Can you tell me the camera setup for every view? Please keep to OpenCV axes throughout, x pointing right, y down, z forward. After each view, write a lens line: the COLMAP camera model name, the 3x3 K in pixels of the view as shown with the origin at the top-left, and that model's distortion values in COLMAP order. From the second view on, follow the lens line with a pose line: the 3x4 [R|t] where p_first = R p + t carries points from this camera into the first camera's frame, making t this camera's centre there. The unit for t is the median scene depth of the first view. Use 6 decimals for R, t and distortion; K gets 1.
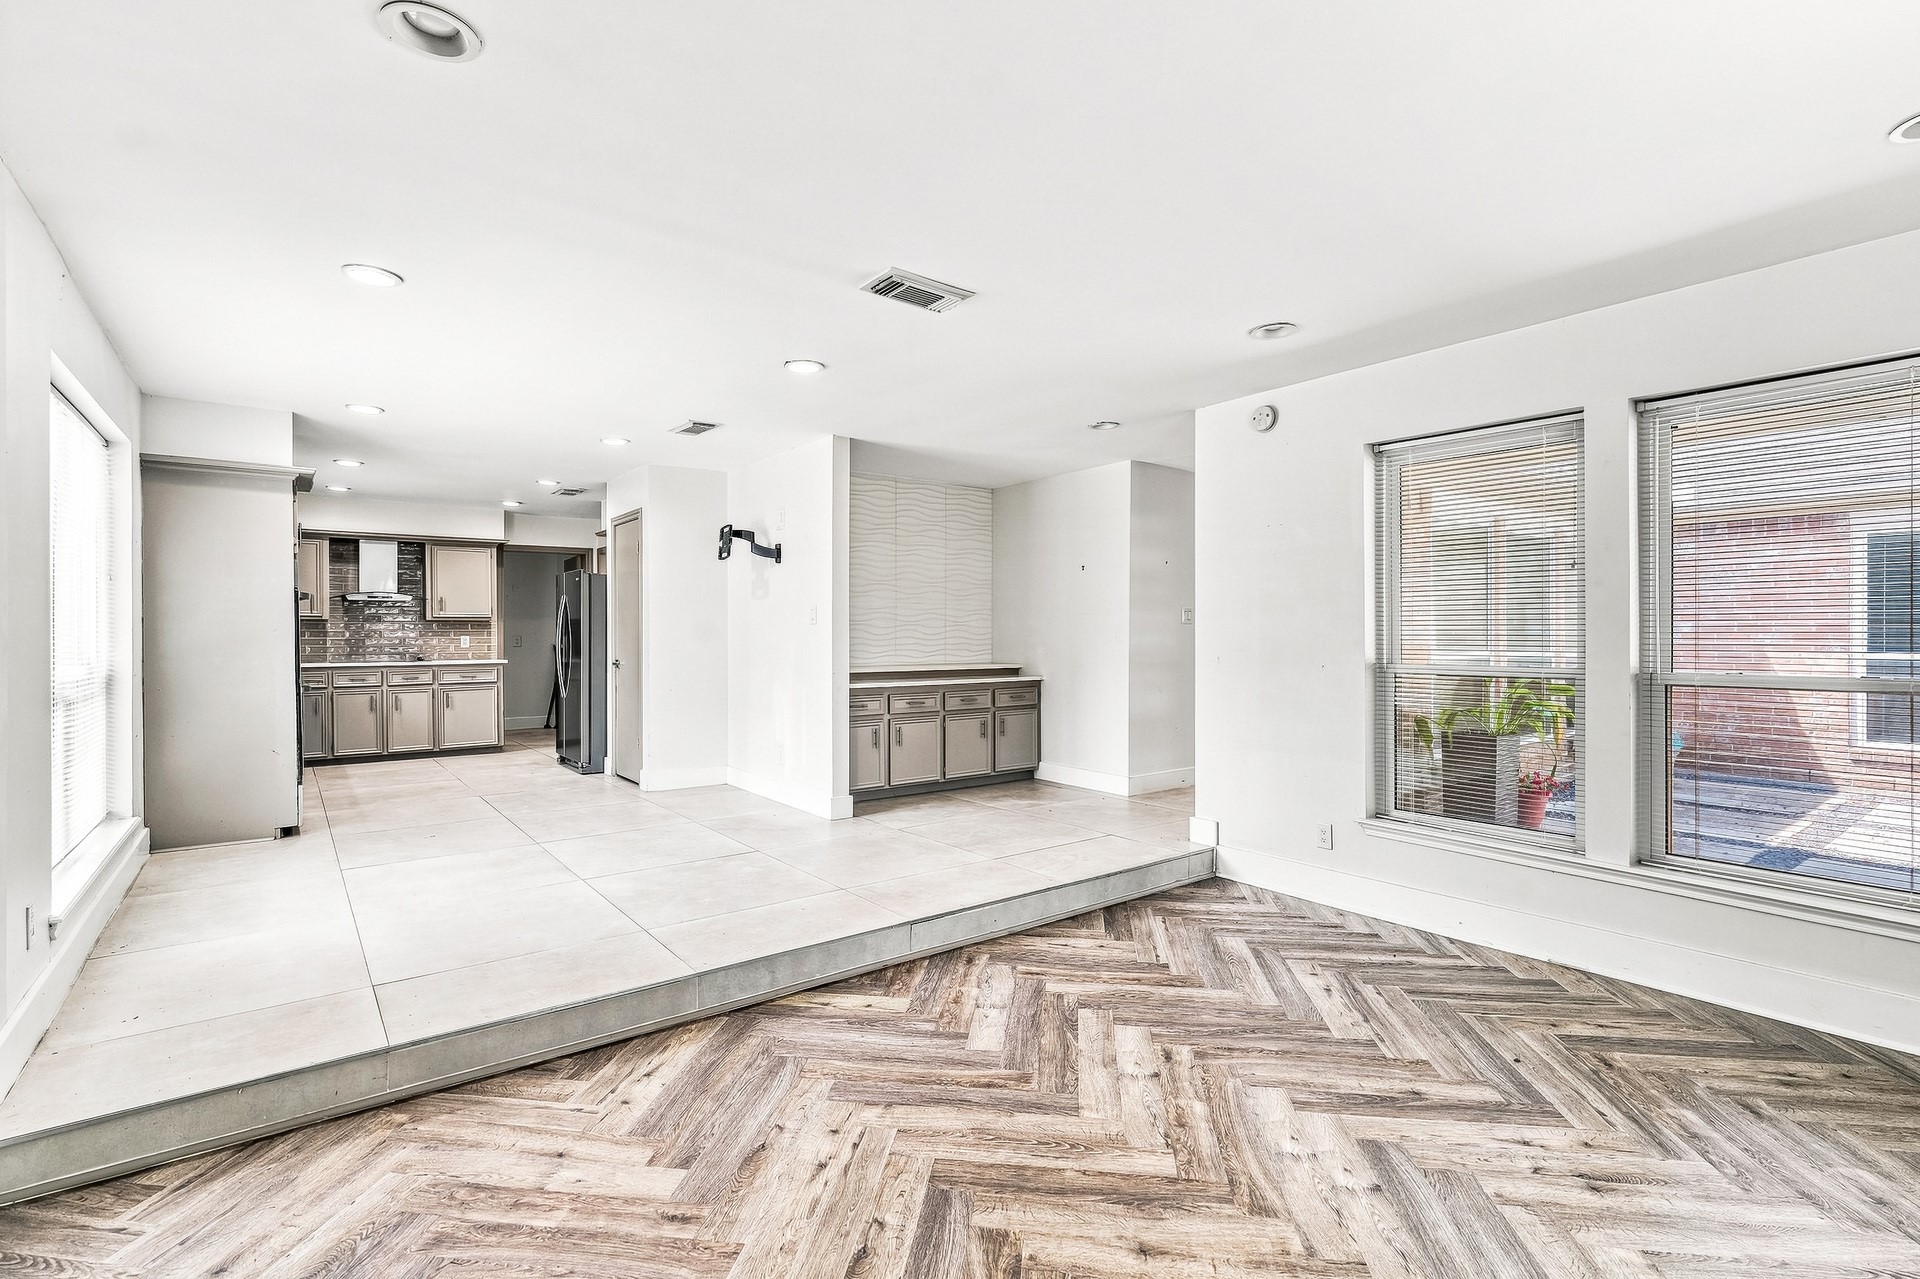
lens RADIAL K [[891.8, 0, 956.0], [0, 891.8, 627.0], [0, 0, 1]] dist [-0.002571, 0.000700]
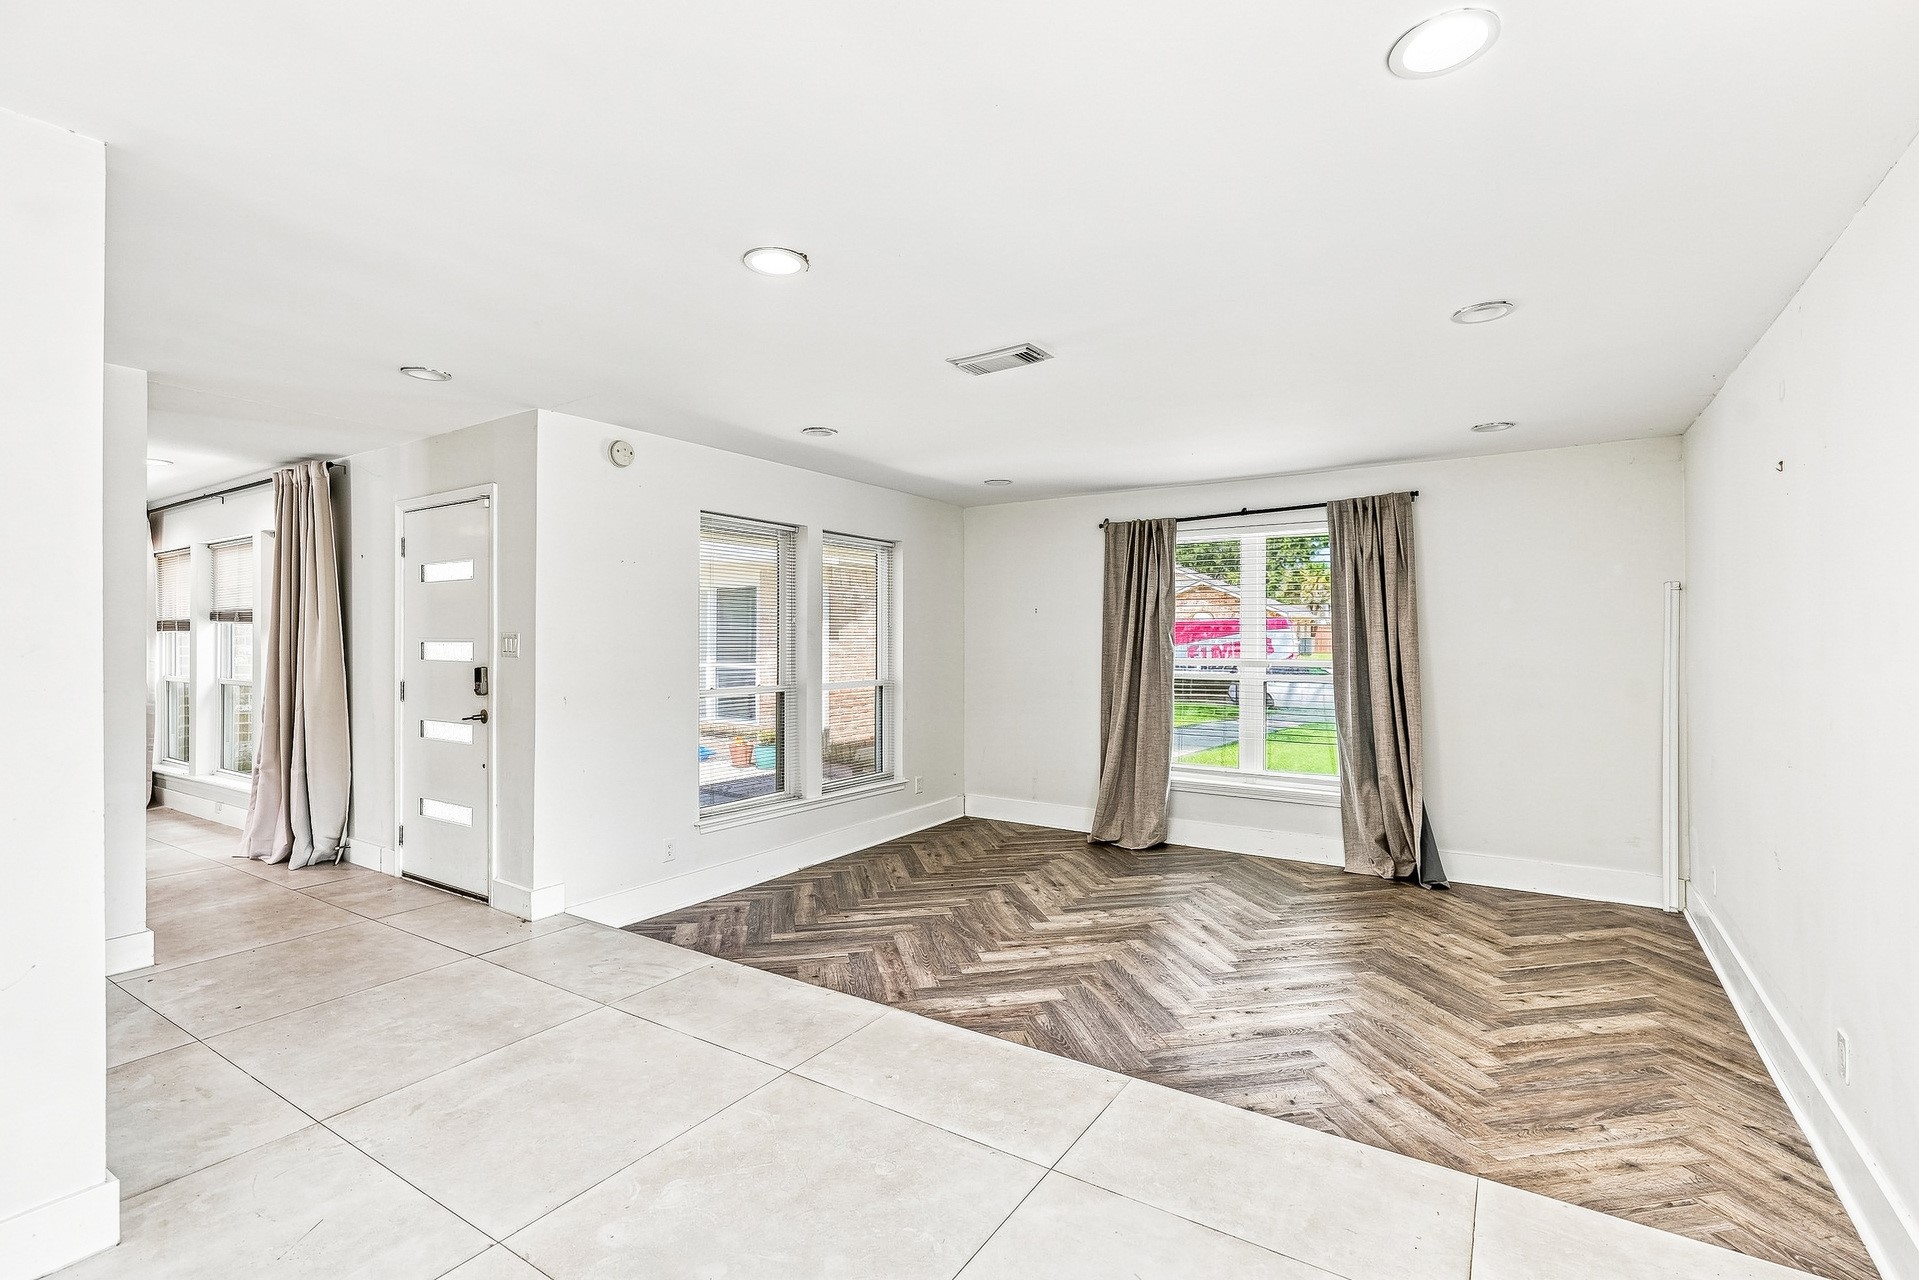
lens RADIAL K [[891.3, 0, 955.5], [0, 891.3, 627.5], [0, 0, 1]] dist [-0.002571, 0.000700]
pose [[-0.344382, 0.011606, 0.938758, -1.186923], [-0.006344, 0.999872, -0.014689, -0.044906], [-0.938808, -0.011015, -0.344264, 1.650574]]
